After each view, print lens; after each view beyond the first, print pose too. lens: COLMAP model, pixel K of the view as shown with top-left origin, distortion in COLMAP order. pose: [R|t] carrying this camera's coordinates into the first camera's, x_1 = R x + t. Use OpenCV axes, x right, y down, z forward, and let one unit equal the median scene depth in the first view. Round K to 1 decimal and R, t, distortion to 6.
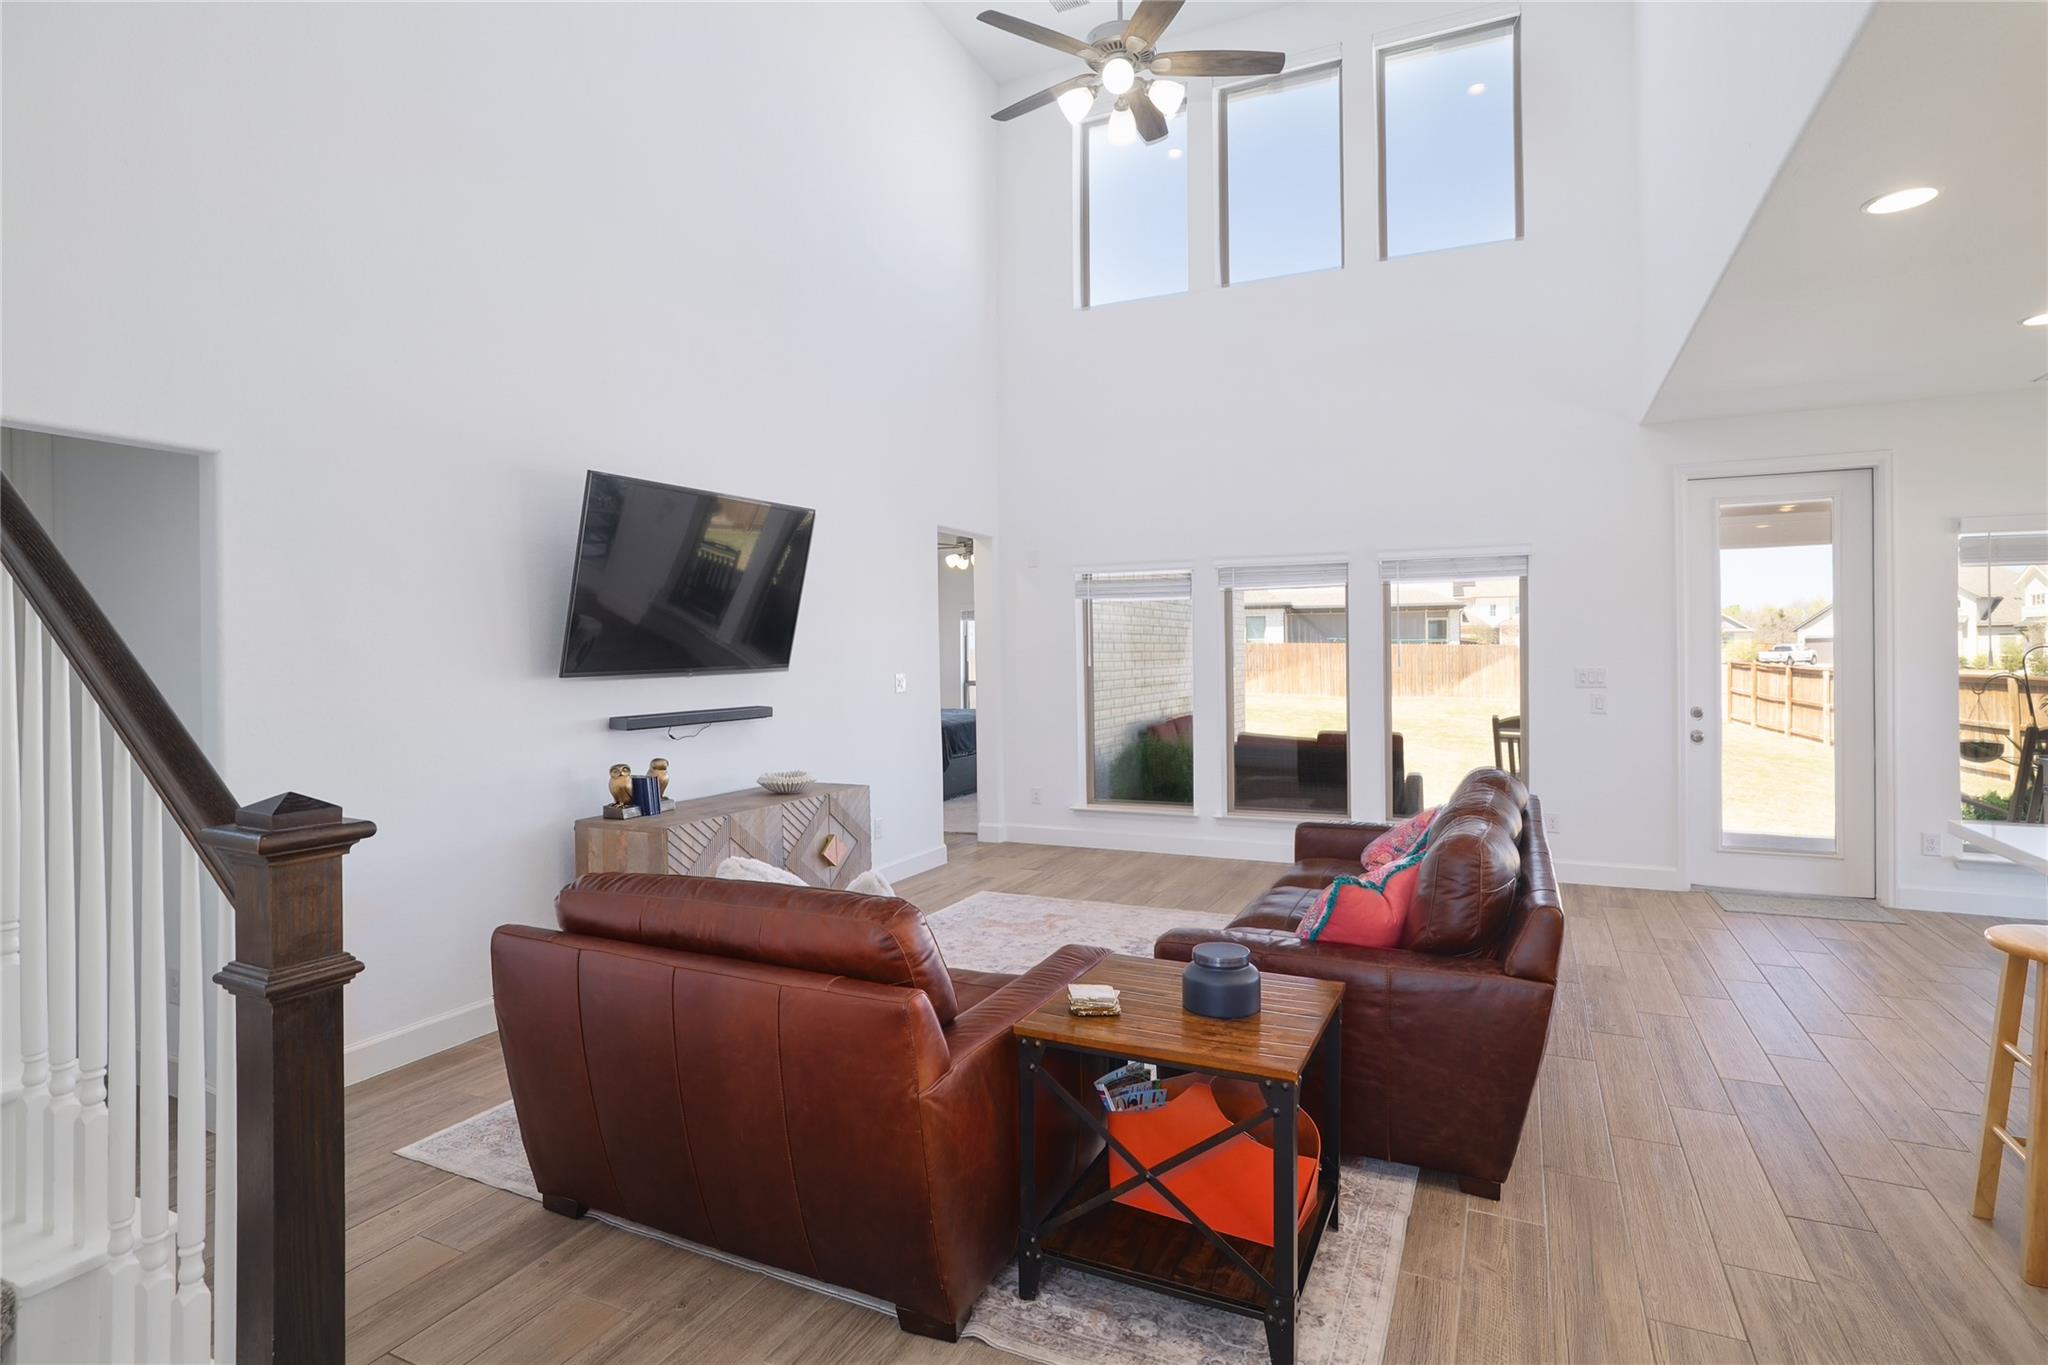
lens RADIAL K [[1056.6, 0, 1013.2], [0, 1056.6, 659.3], [0, 0, 1]] dist [-0.043067, 0.022555]
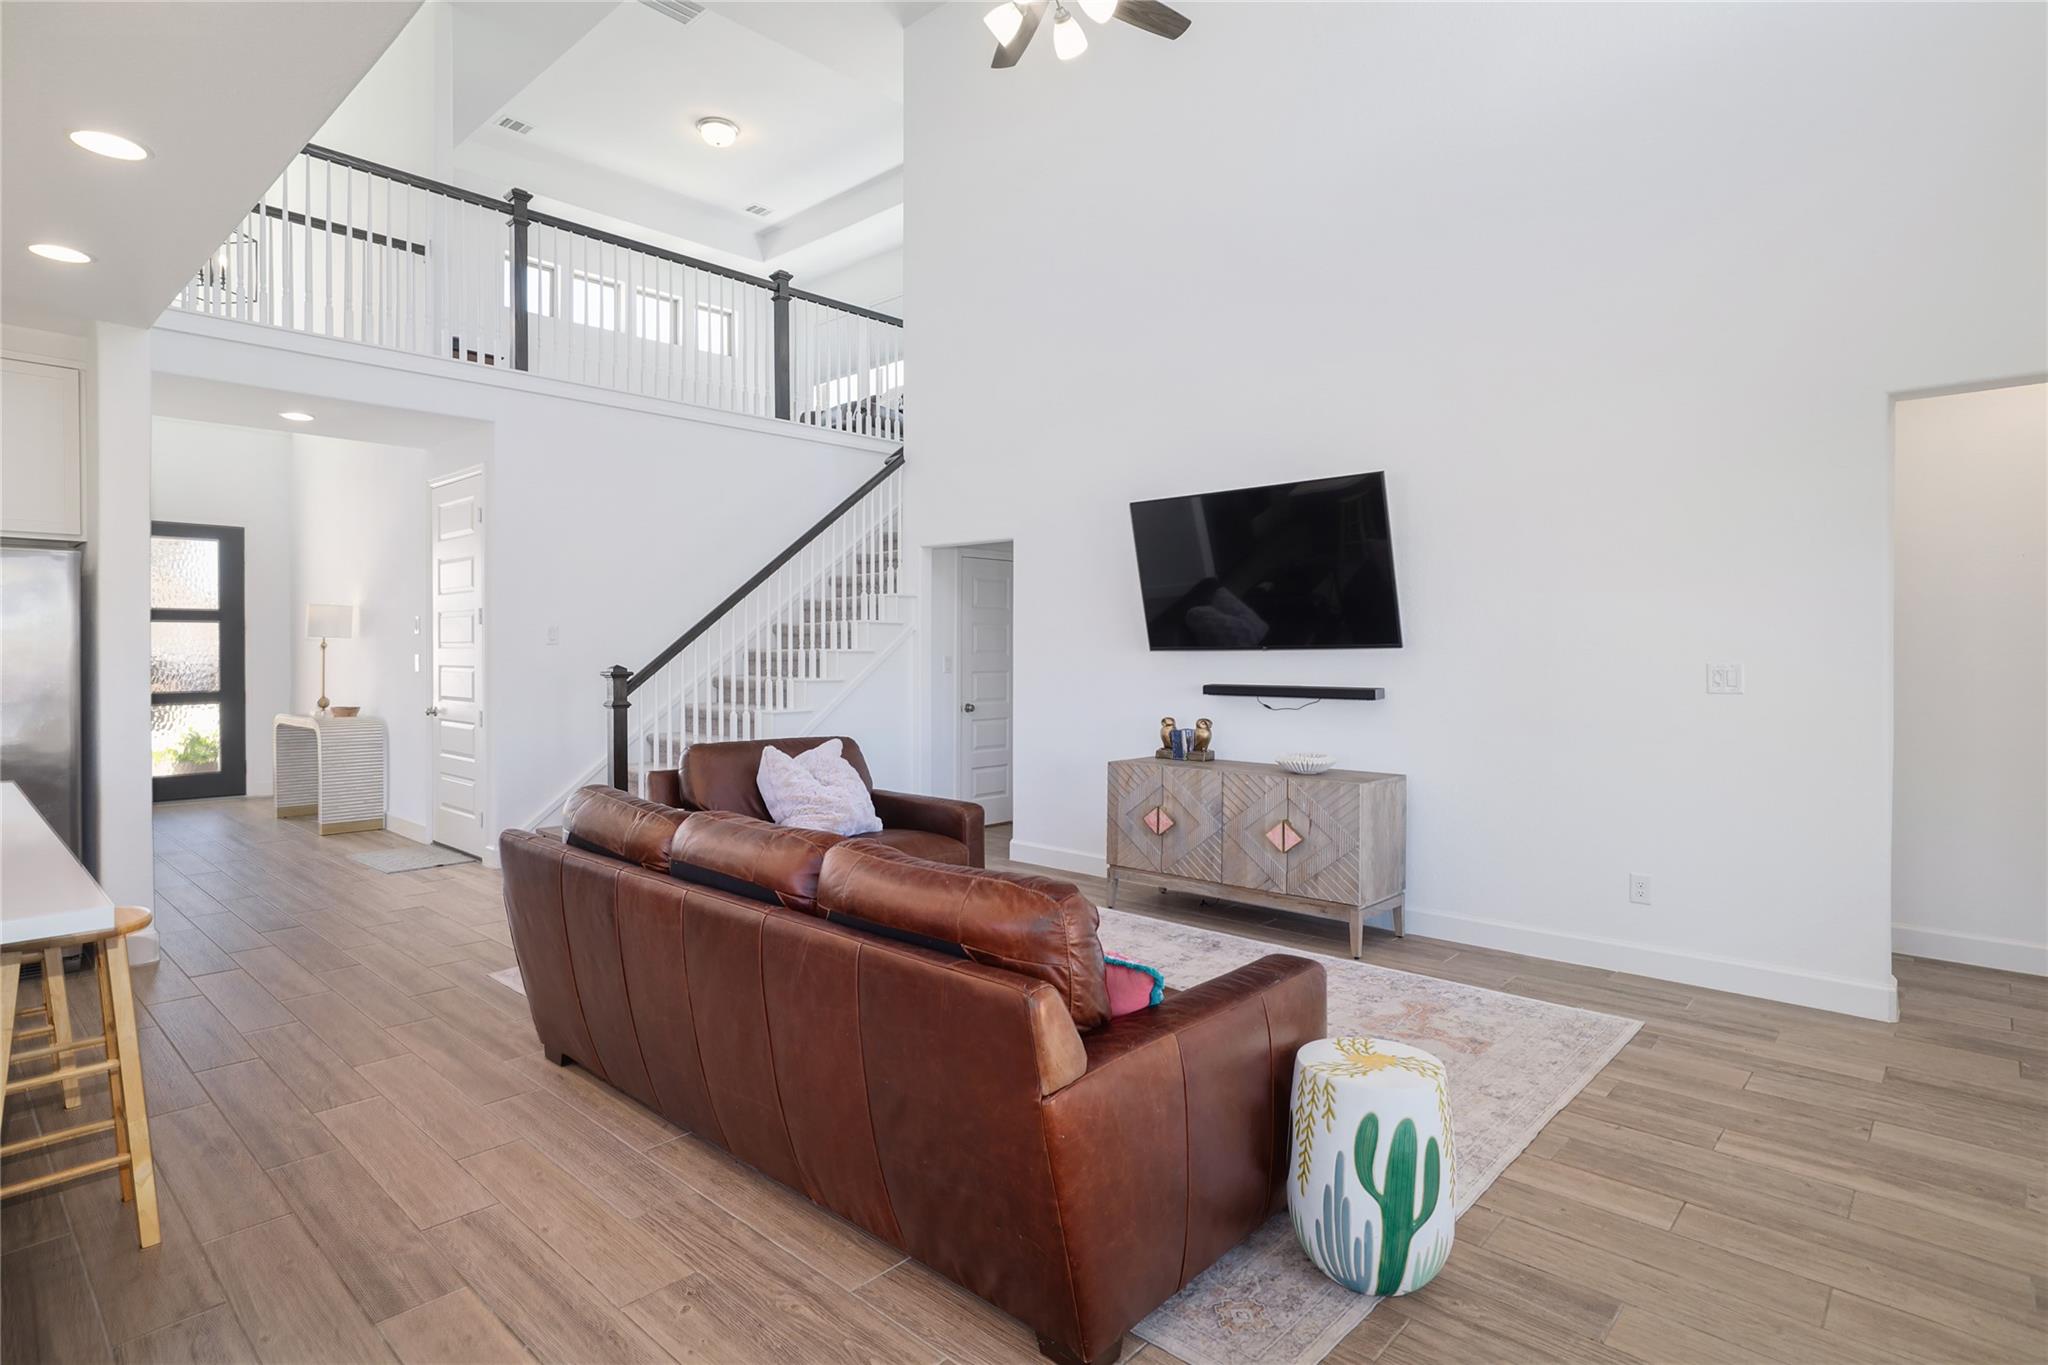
lens RADIAL K [[1056.6, 0, 1013.2], [0, 1056.6, 659.3], [0, 0, 1]] dist [-0.043067, 0.022555]
pose [[-0.301286, 0.015288, -0.953411, 0.621937], [0.004053, 0.999883, 0.014752, 0.003538], [0.953525, 0.000581, -0.301312, 0.795021]]
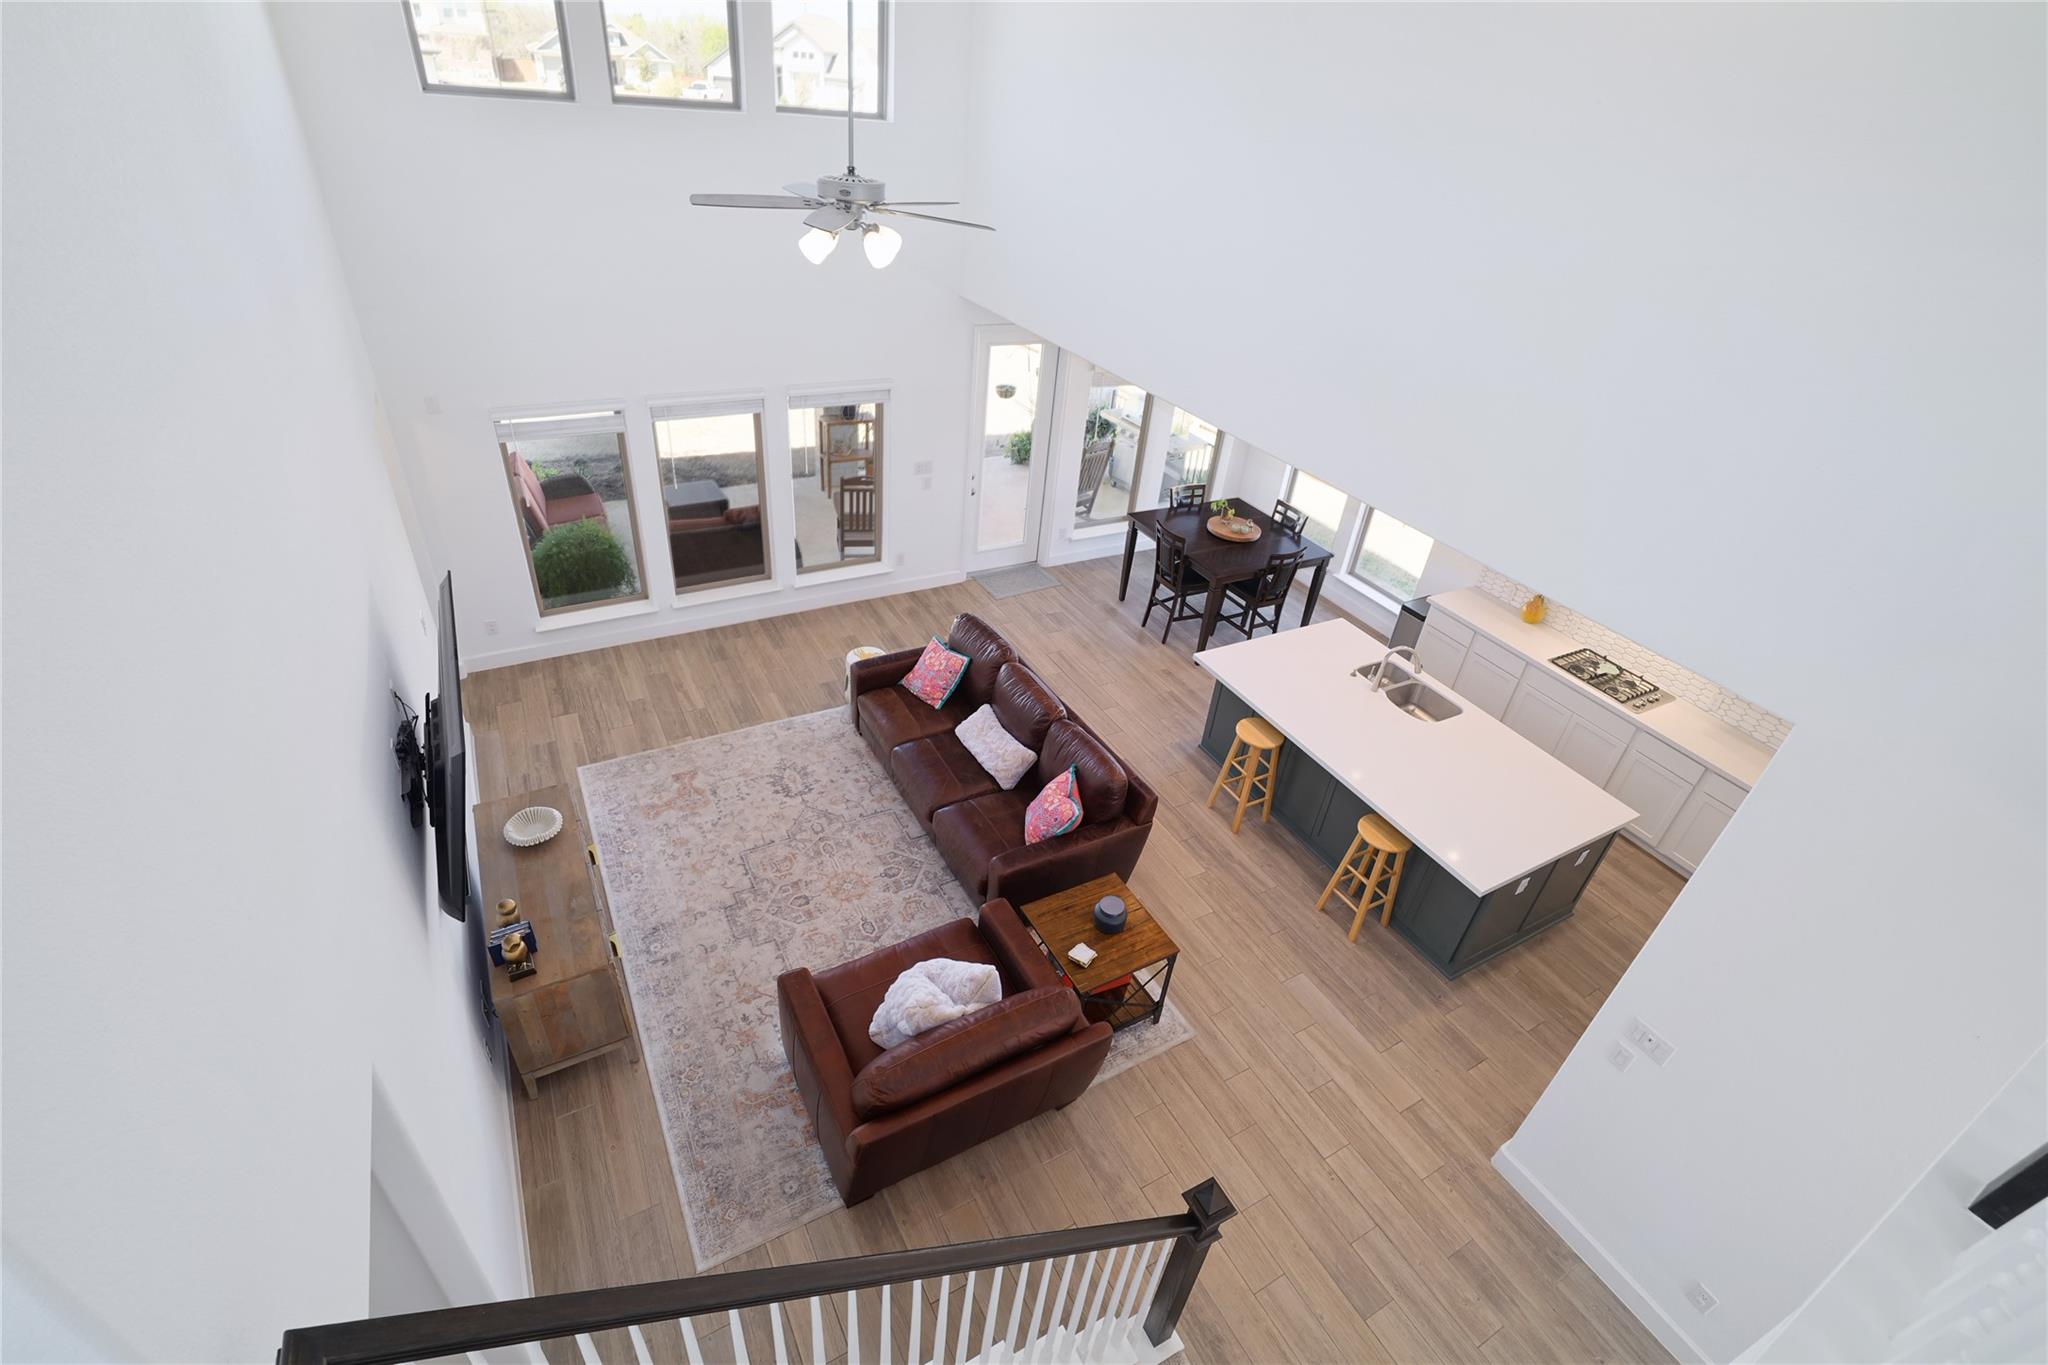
lens RADIAL K [[929.1, 0, 1010.6], [0, 929.1, 640.2], [0, 0, 1]] dist [-0.002281, -0.000259]
pose [[0.573388, -0.379921, 0.725870, -0.438748], [-0.090933, 0.850994, 0.517242, -0.460627], [-0.814222, -0.362586, 0.453402, 0.171255]]
